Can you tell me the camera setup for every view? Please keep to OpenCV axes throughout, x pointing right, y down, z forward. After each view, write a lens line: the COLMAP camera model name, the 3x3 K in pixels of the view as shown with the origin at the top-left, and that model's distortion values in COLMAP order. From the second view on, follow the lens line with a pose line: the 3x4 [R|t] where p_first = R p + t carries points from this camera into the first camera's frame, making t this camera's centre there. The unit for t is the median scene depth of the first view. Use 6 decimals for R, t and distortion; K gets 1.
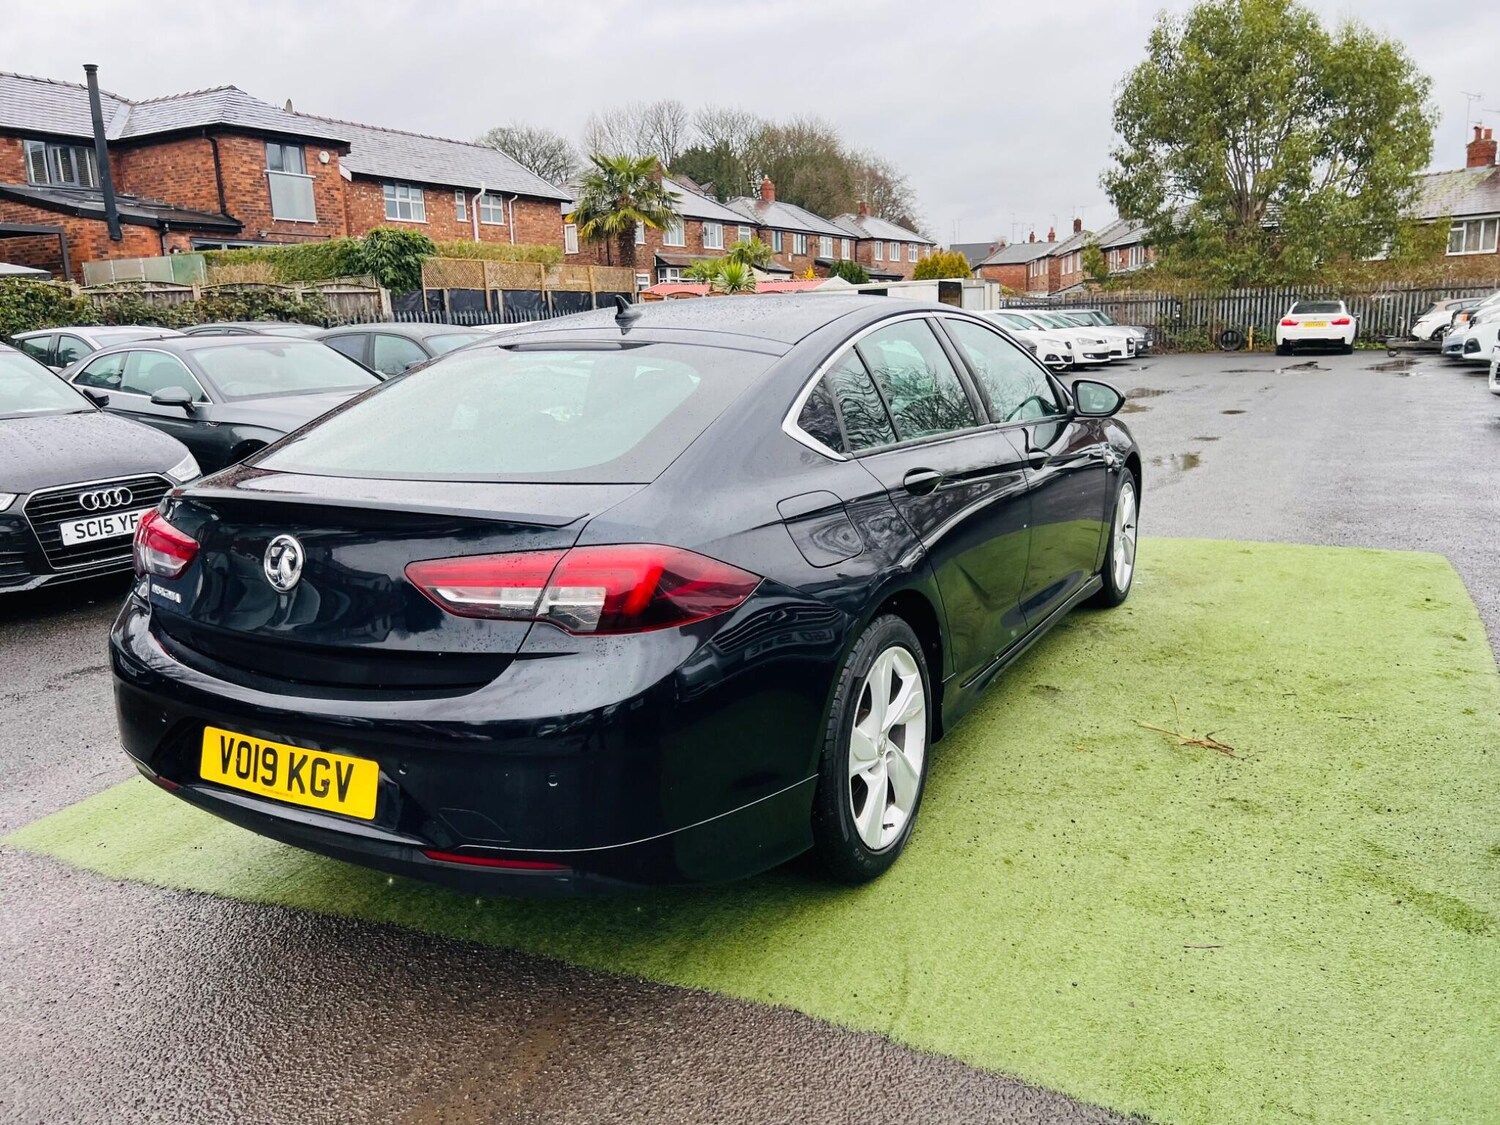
lens RADIAL K [[1119.3, 0, 745.1], [0, 1119.3, 558.5], [0, 0, 1]] dist [0.057520, -0.061312]
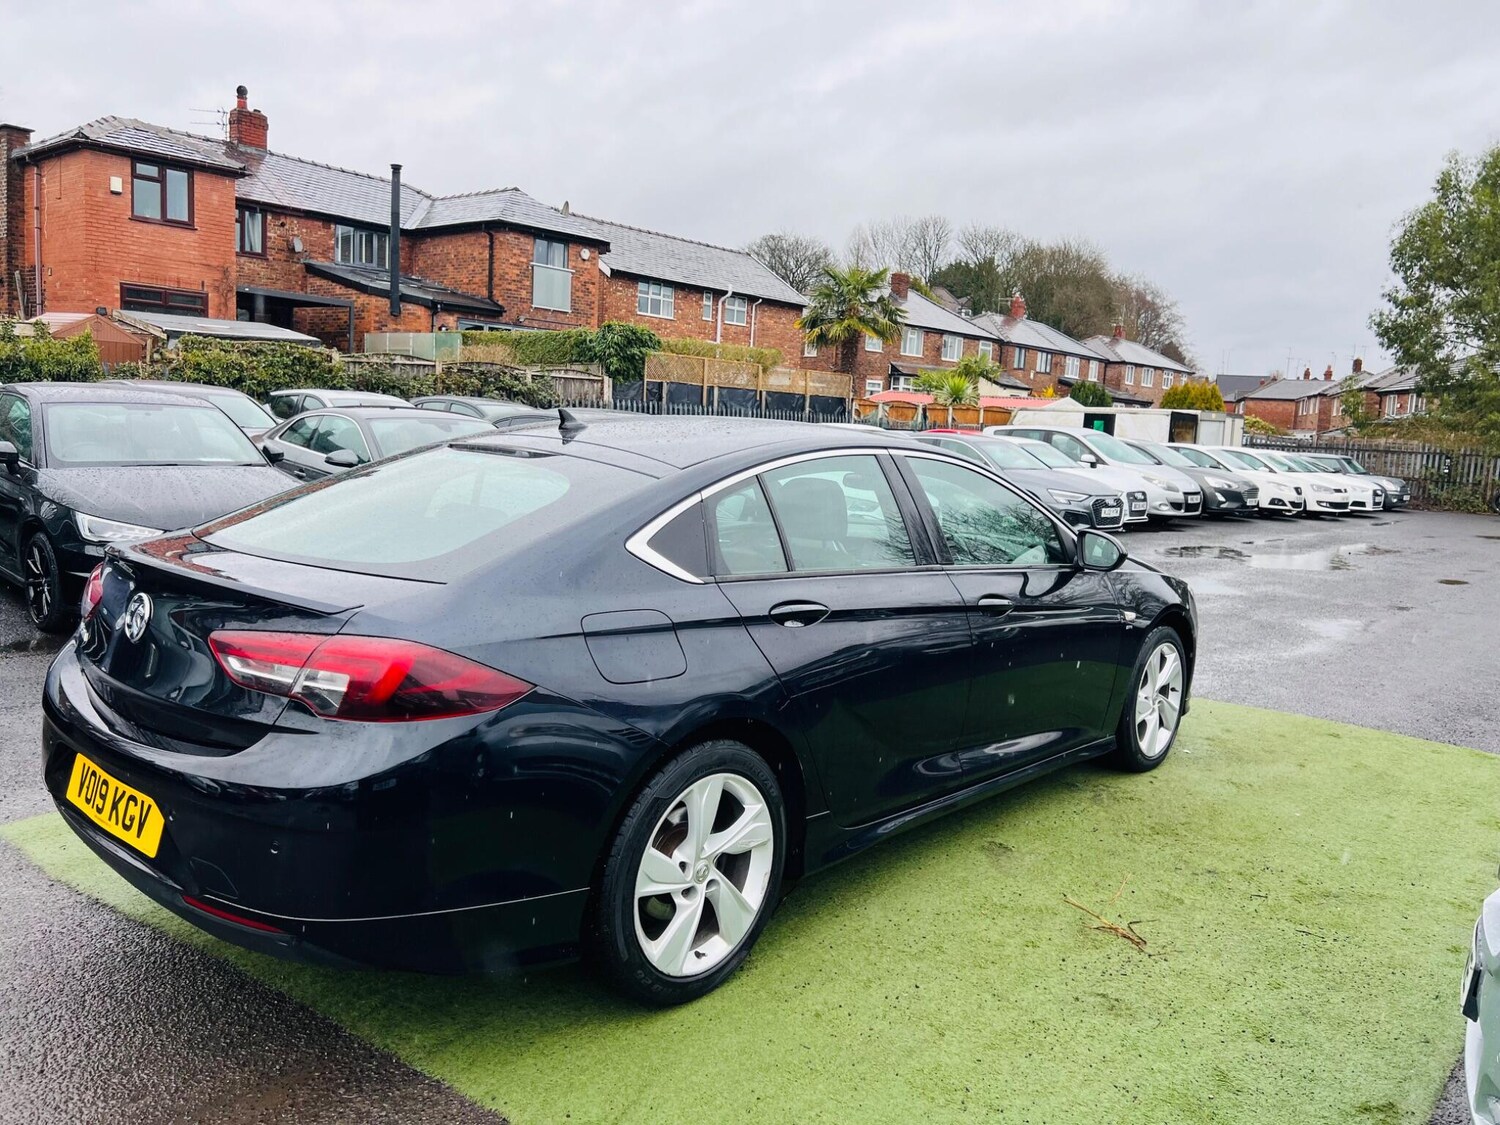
lens RADIAL K [[1119.3, 0, 745.6], [0, 1119.3, 558.4], [0, 0, 1]] dist [0.057520, -0.061312]
pose [[0.972666, 0.111148, -0.203882, 0.223867], [-0.128672, 0.988864, -0.074773, -0.026292], [0.193301, 0.098964, 0.976136, 0.001307]]
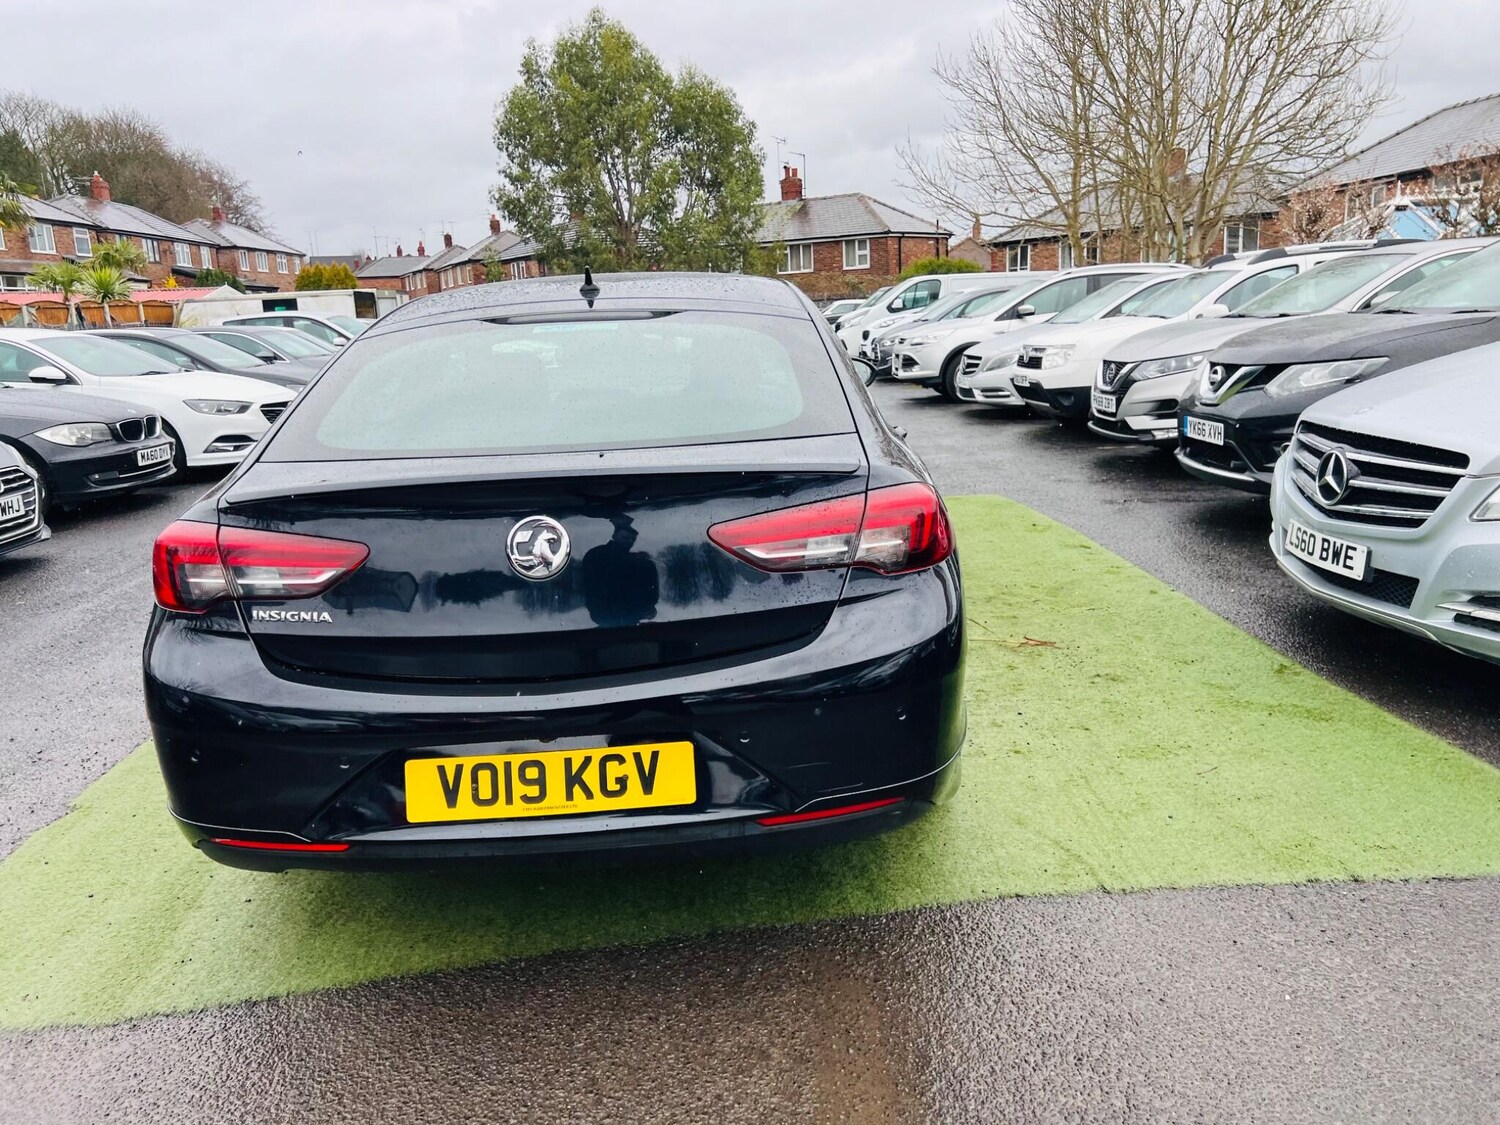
lens RADIAL K [[1119.3, 0, 742.5], [0, 1119.3, 552.6], [0, 0, 1]] dist [0.057520, -0.061312]
pose [[0.857853, -0.115221, 0.500811, -0.388608], [0.124102, 0.992145, 0.015684, 0.007994], [-0.498685, 0.048697, 0.865414, 0.086371]]
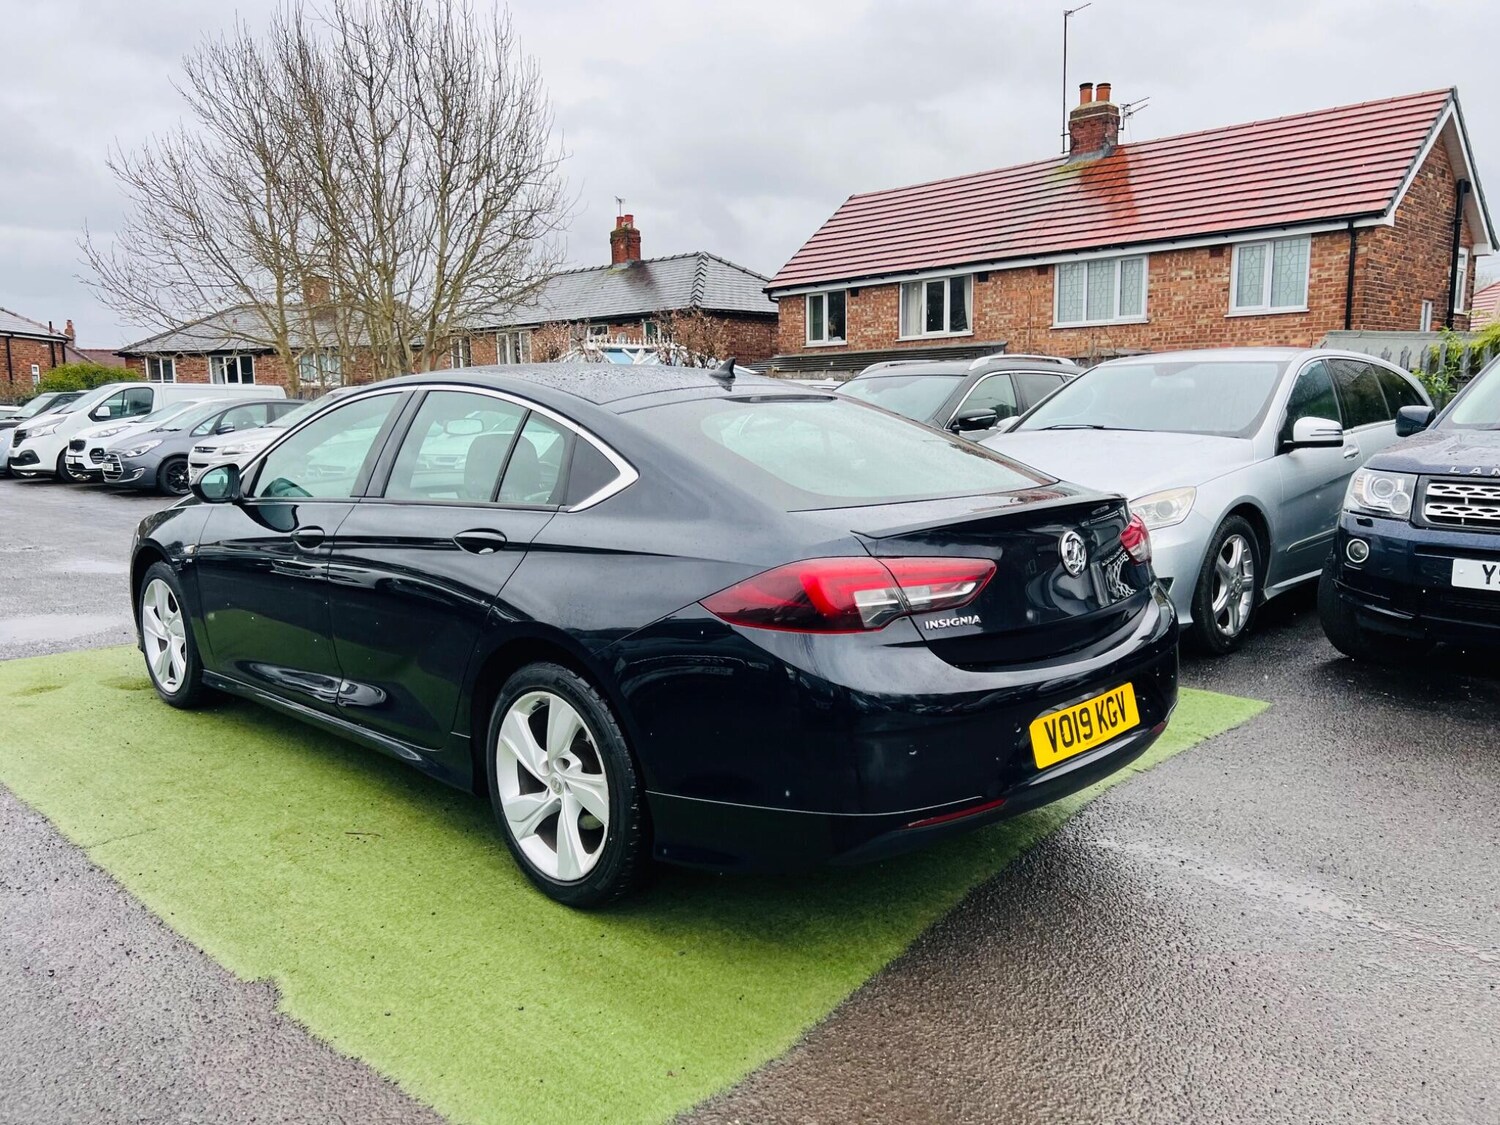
lens RADIAL K [[1119.3, 0, 737.7], [0, 1119.3, 583.2], [0, 0, 1]] dist [0.057520, -0.061312]
pose [[0.269592, -0.120663, 0.955385, -0.922048], [0.202001, 0.977131, 0.066409, -0.065622], [-0.941550, 0.175085, 0.287800, 0.544725]]
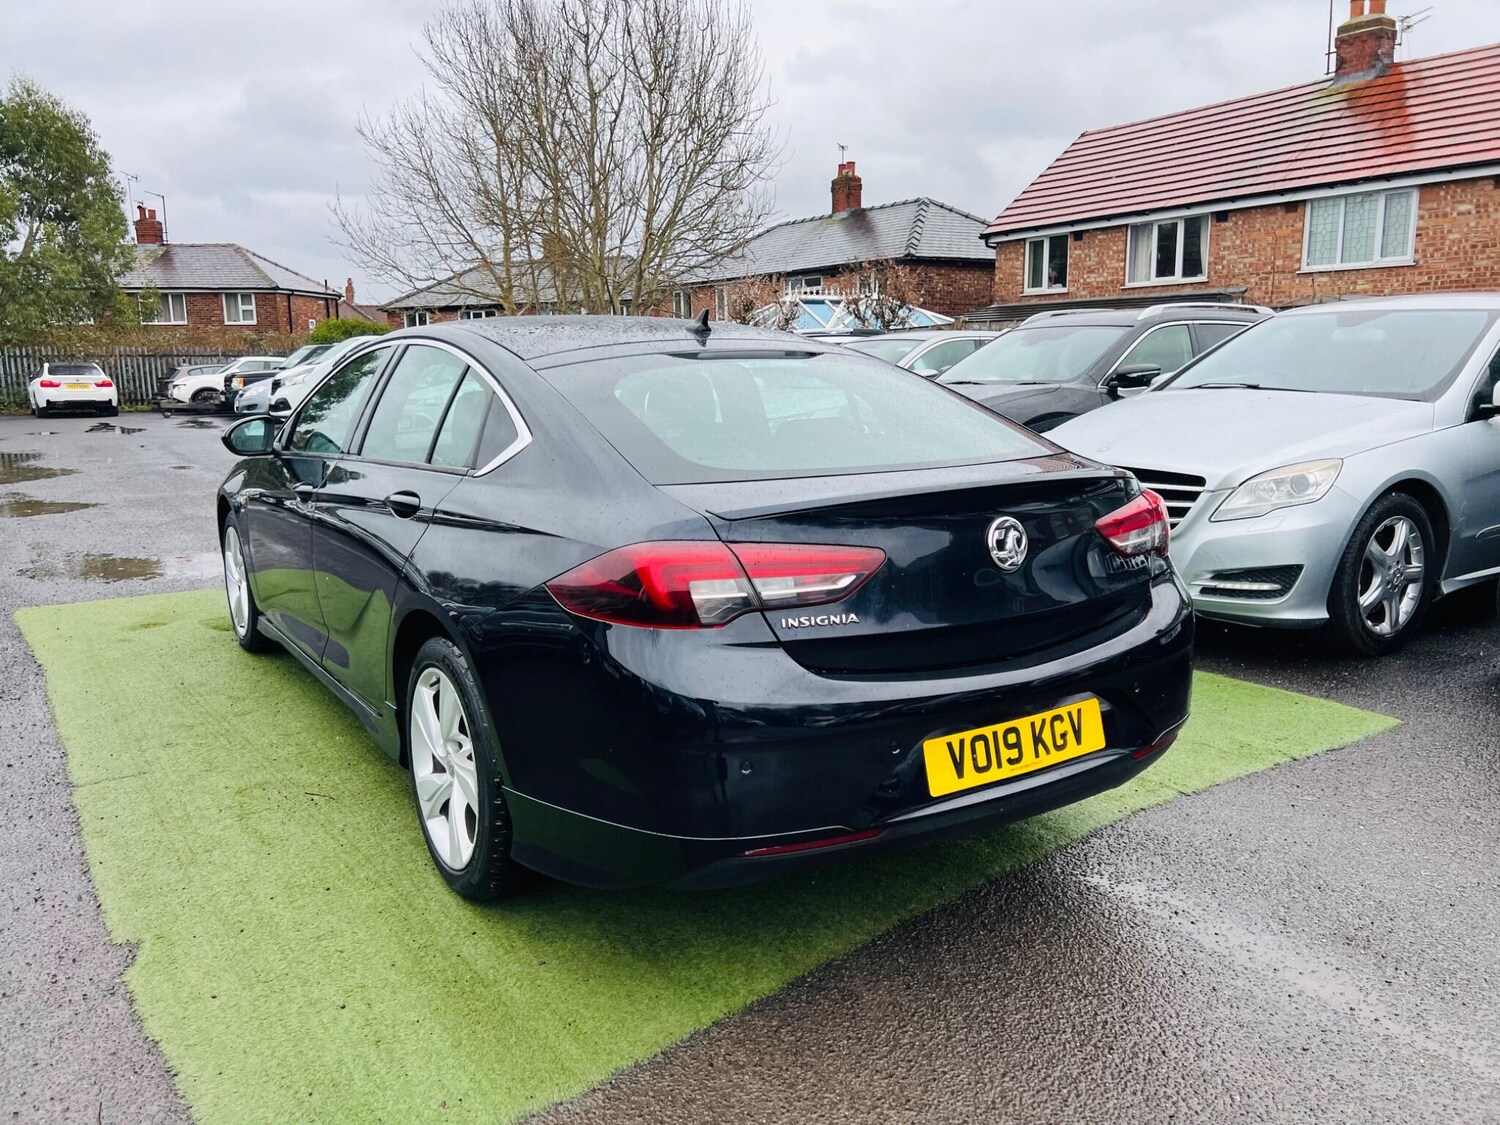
lens RADIAL K [[1119.3, 0, 735.6], [0, 1119.3, 573.2], [0, 0, 1]] dist [0.057520, -0.061312]
pose [[0.466608, -0.135798, 0.873977, -0.781465], [0.176009, 0.982636, 0.058711, -0.040163], [-0.866774, 0.126433, 0.482407, 0.394275]]
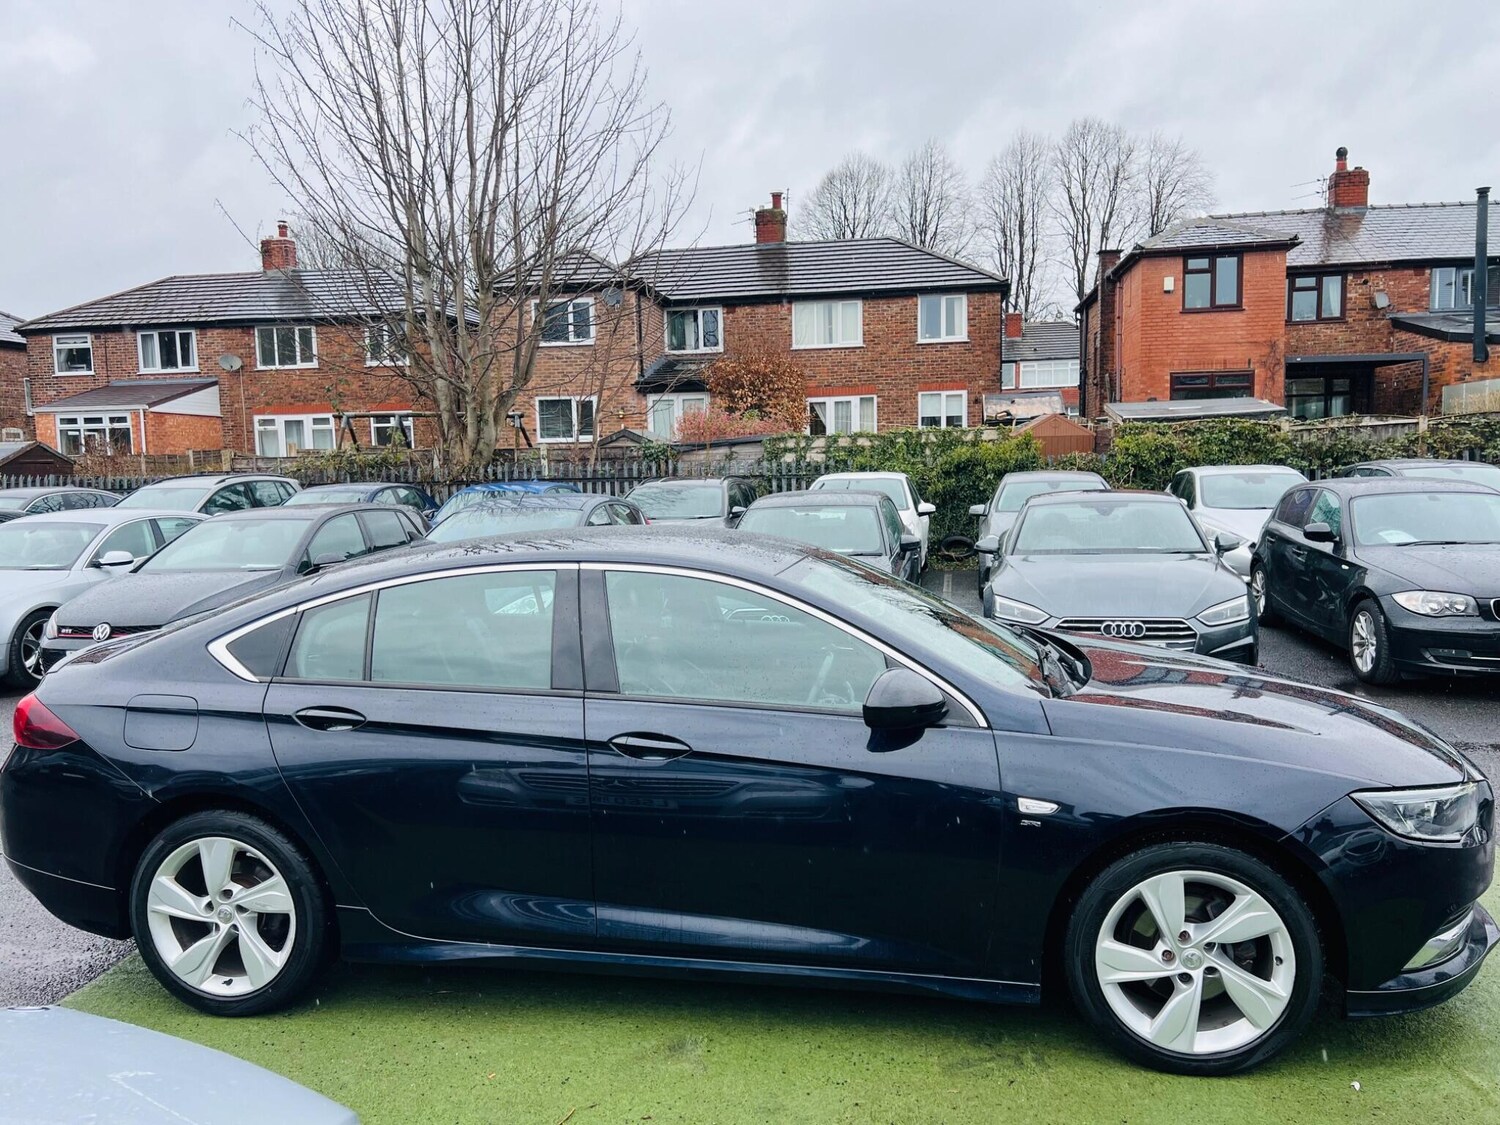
lens RADIAL K [[1119.3, 0, 746.7], [0, 1119.3, 579.8], [0, 0, 1]] dist [0.057520, -0.061312]
pose [[0.331223, 0.120797, -0.935788, 0.968870], [-0.185335, 0.980780, 0.061006, -0.254930], [0.925172, 0.153228, 0.347245, 0.705190]]
